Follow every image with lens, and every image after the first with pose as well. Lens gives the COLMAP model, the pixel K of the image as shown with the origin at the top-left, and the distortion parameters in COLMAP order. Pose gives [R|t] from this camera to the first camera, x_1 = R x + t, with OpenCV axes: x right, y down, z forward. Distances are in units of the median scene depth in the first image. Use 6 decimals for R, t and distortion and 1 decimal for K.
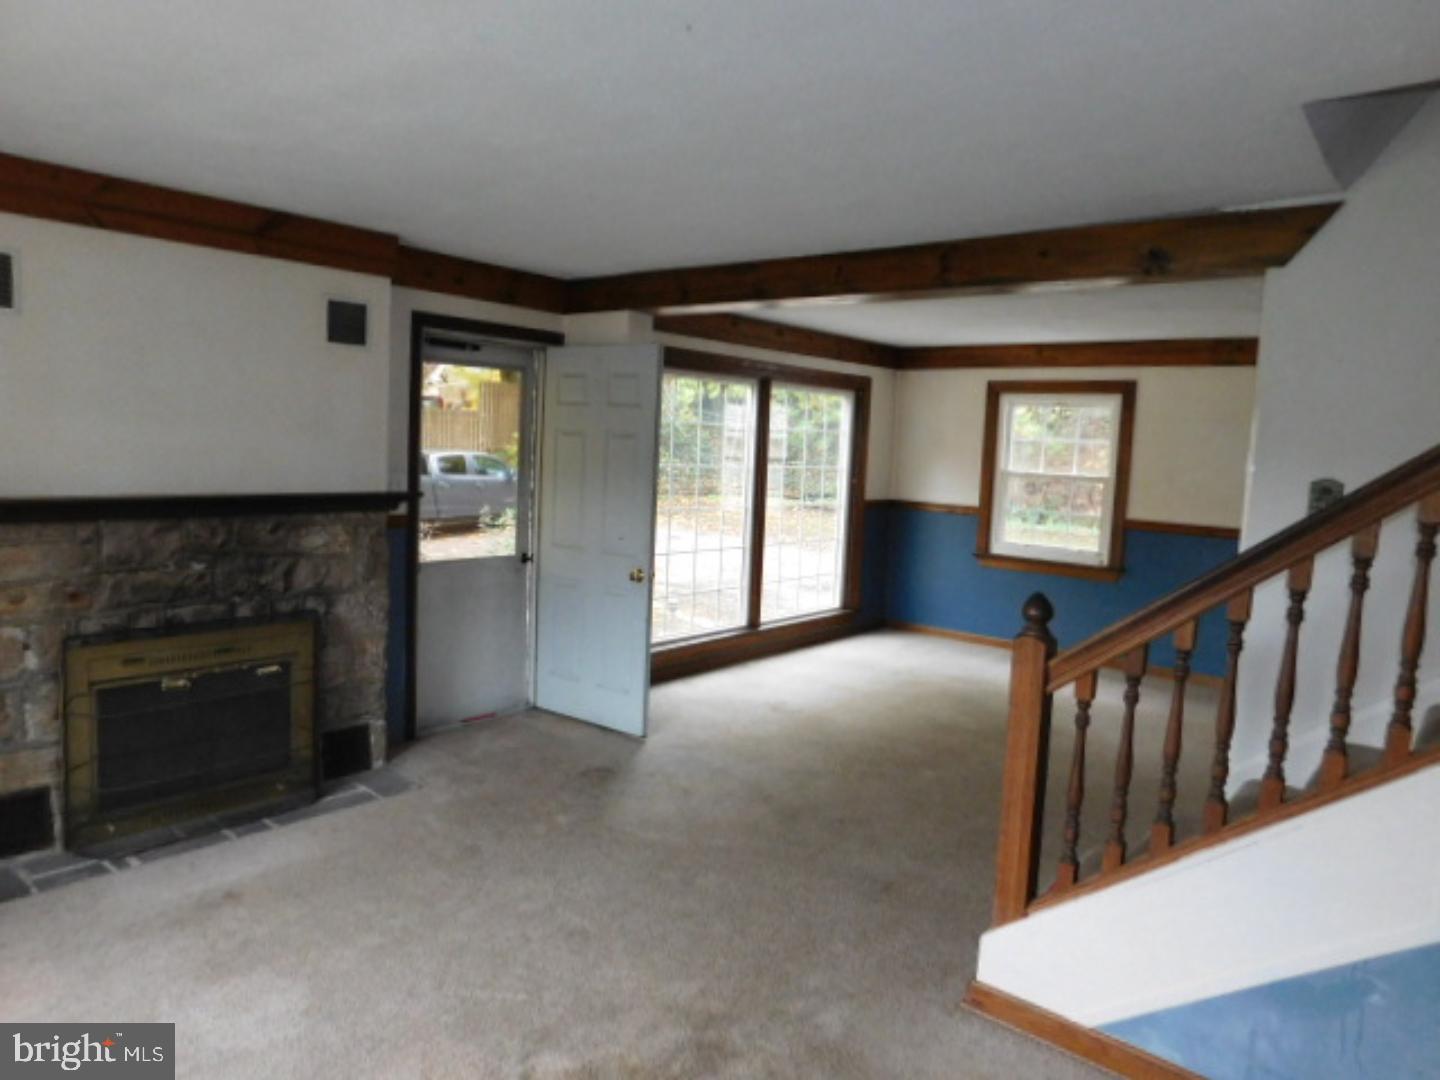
lens RADIAL K [[952.2, 0, 724.3], [0, 952.2, 536.3], [0, 0, 1]] dist [-0.063735, 0.048709]
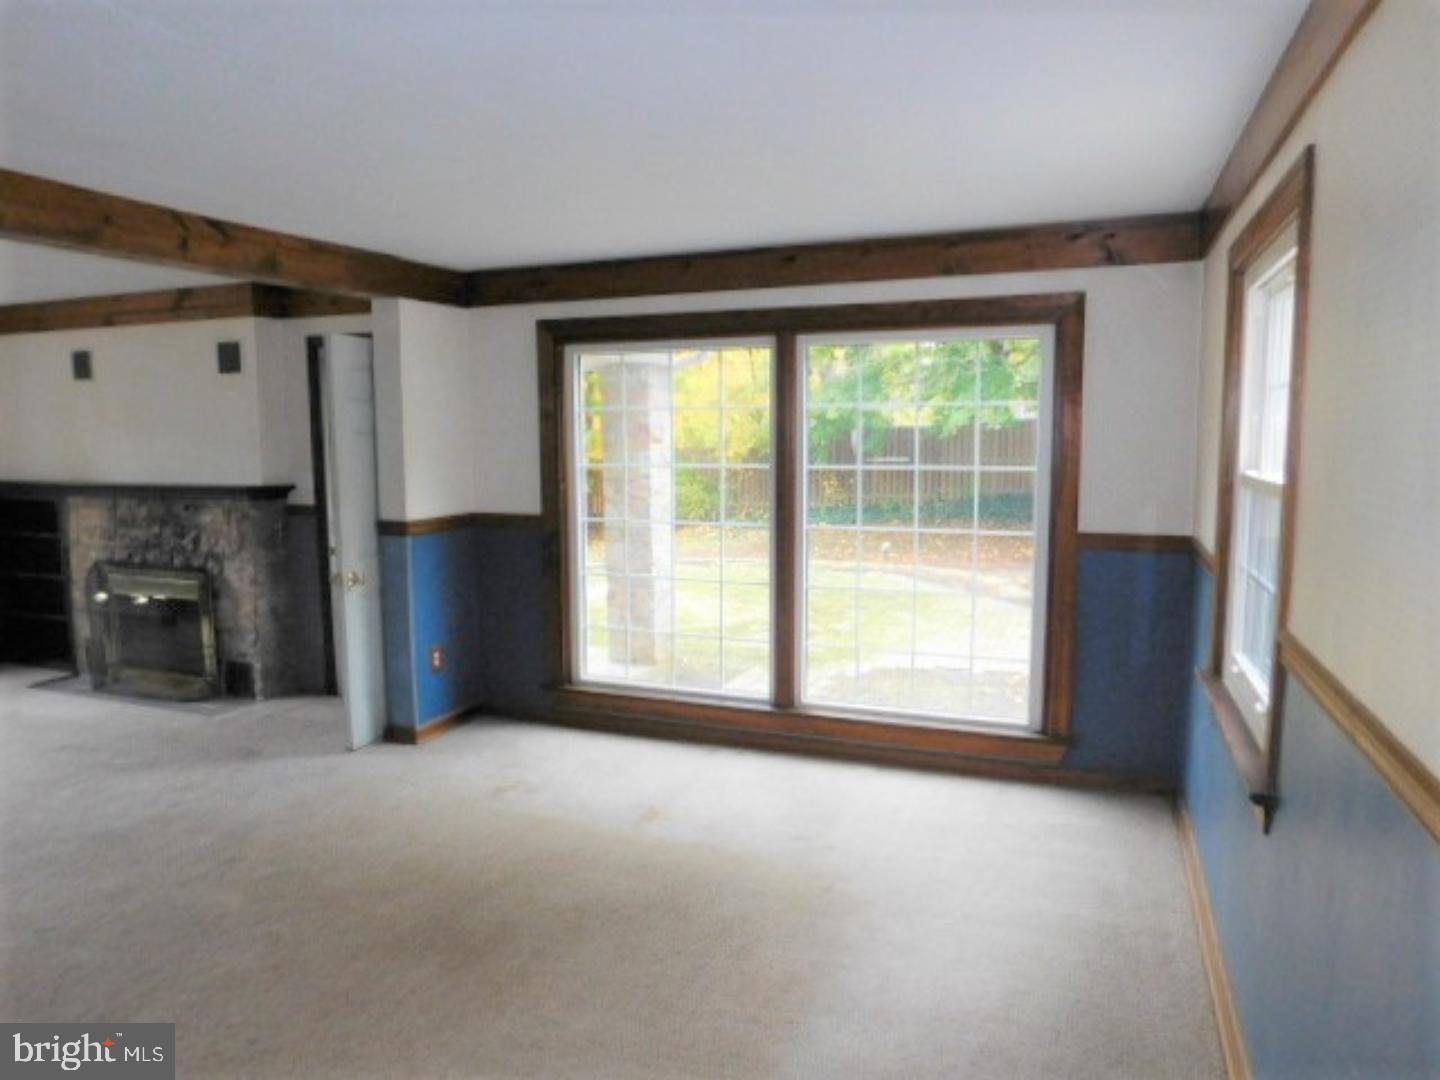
lens RADIAL K [[952.2, 0, 724.3], [0, 952.2, 536.3], [0, 0, 1]] dist [-0.063735, 0.048709]
pose [[0.321455, 0.063593, -0.944787, 1.112107], [-0.076115, 0.996249, 0.041159, -0.083811], [0.943861, 0.058682, 0.325090, 1.266841]]
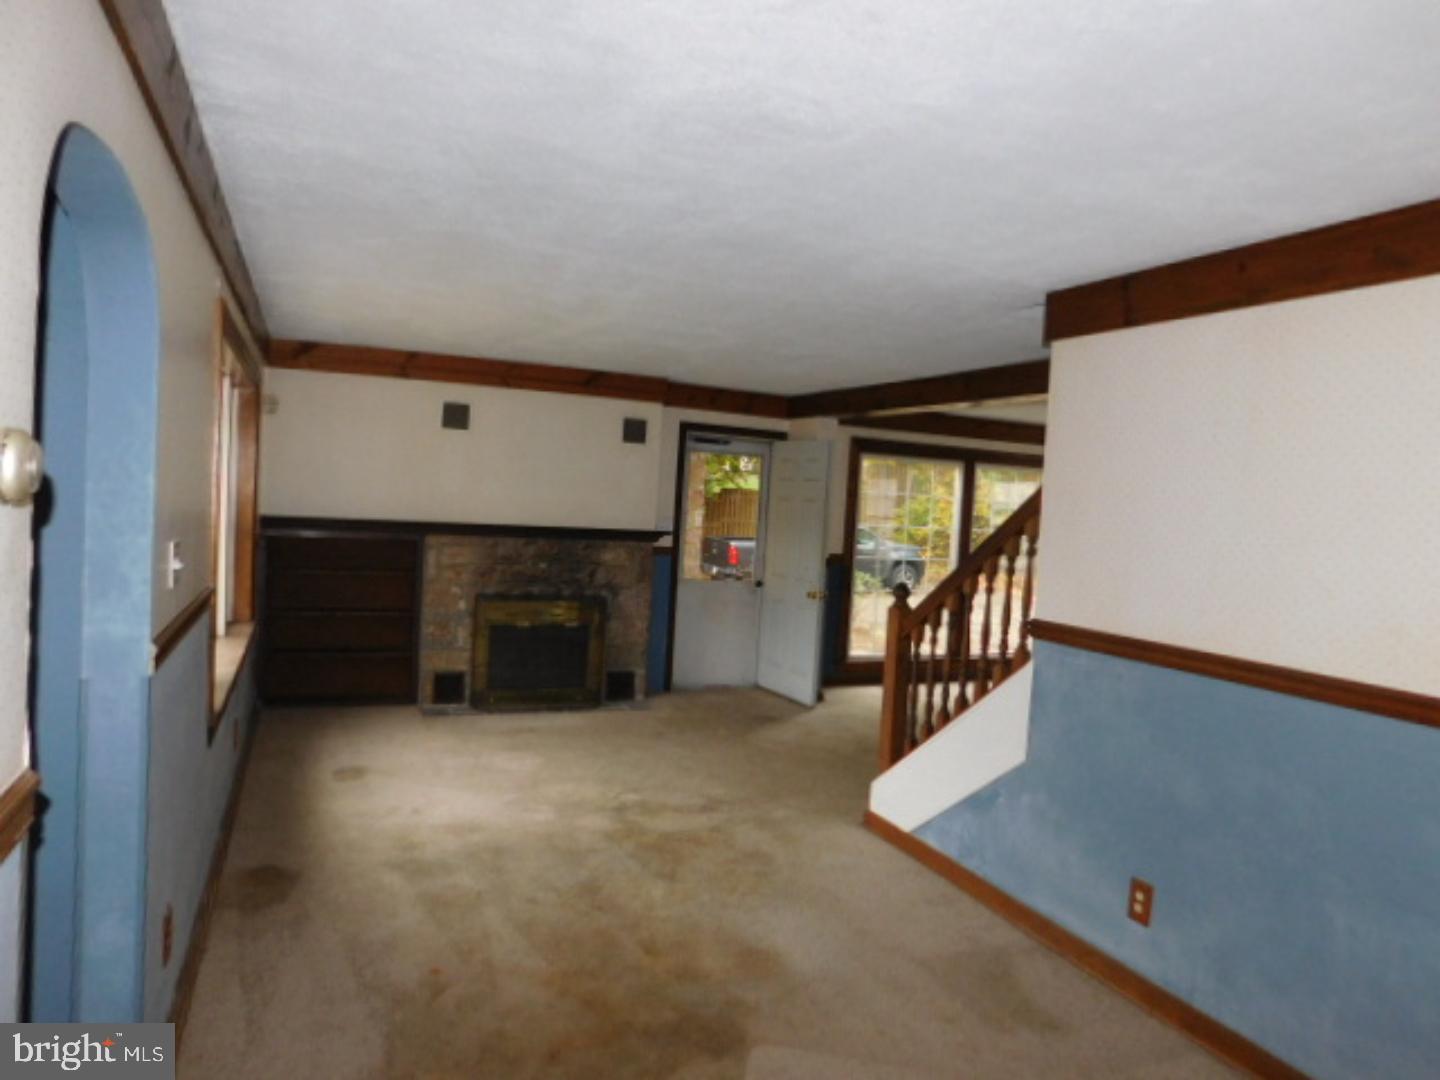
lens RADIAL K [[952.2, 0, 724.3], [0, 952.2, 536.3], [0, 0, 1]] dist [-0.063735, 0.048709]
pose [[0.897012, 0.024044, -0.441353, 0.518946], [-0.062919, 0.995297, -0.073654, 0.082605], [0.437506, 0.093838, 0.894306, -0.460723]]
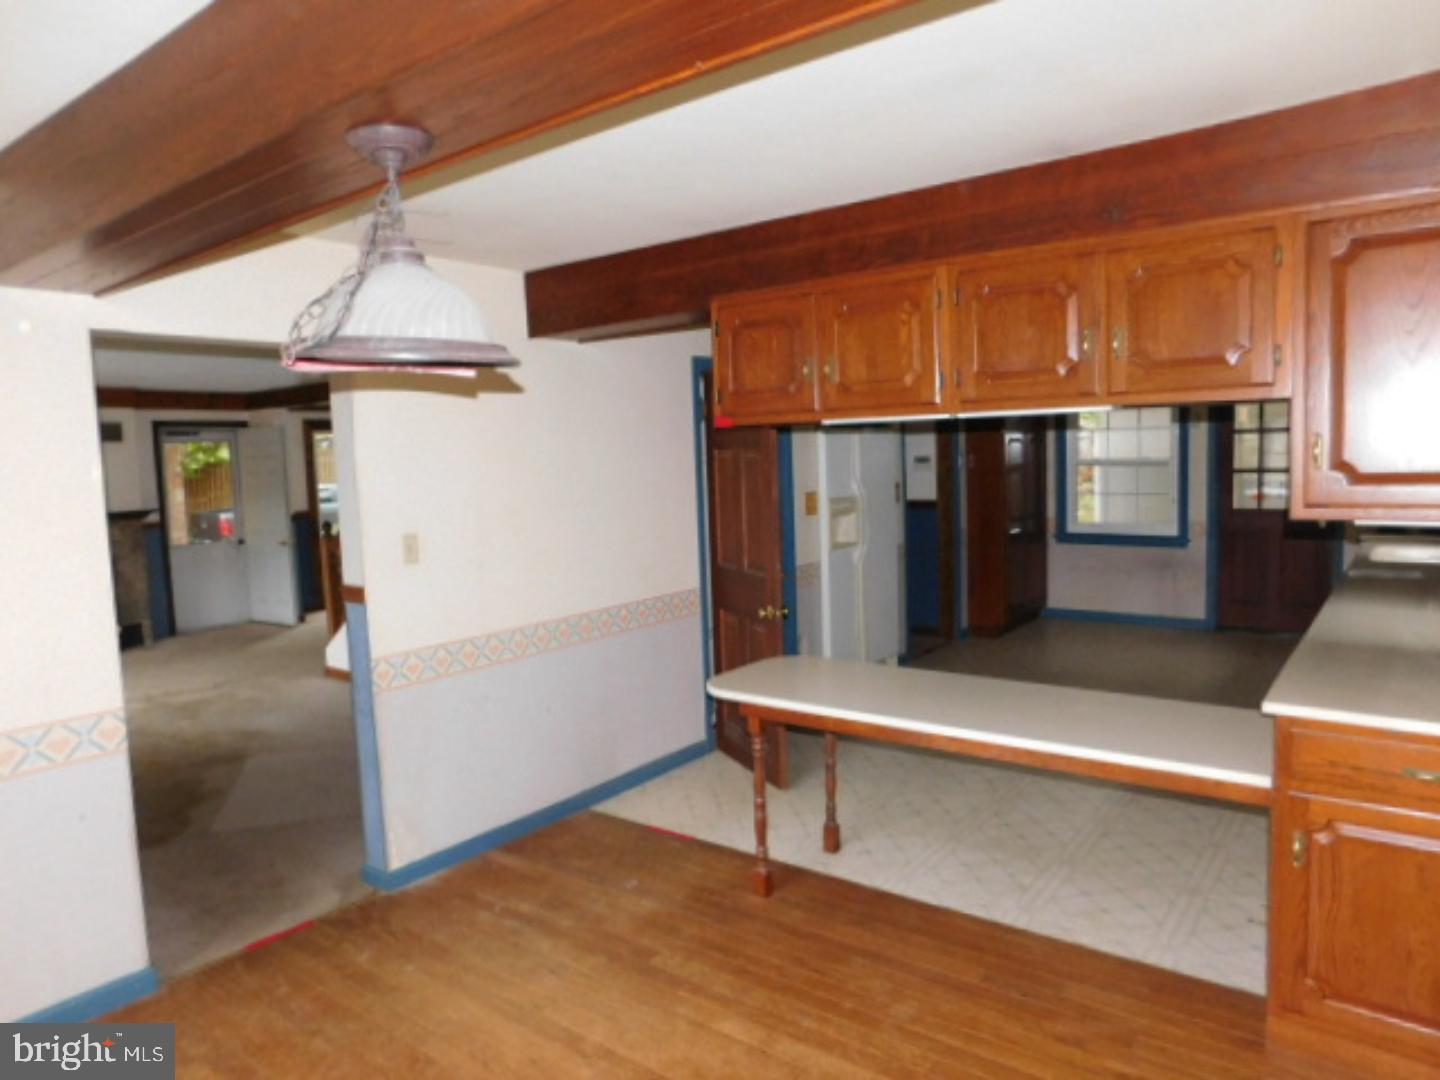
lens RADIAL K [[952.2, 0, 724.3], [0, 952.2, 536.3], [0, 0, 1]] dist [-0.063735, 0.048709]
pose [[0.995773, -0.085112, 0.034531, 0.899118], [0.085561, 0.996264, -0.011728, 0.154048], [-0.033404, 0.014633, 0.999335, -1.171957]]
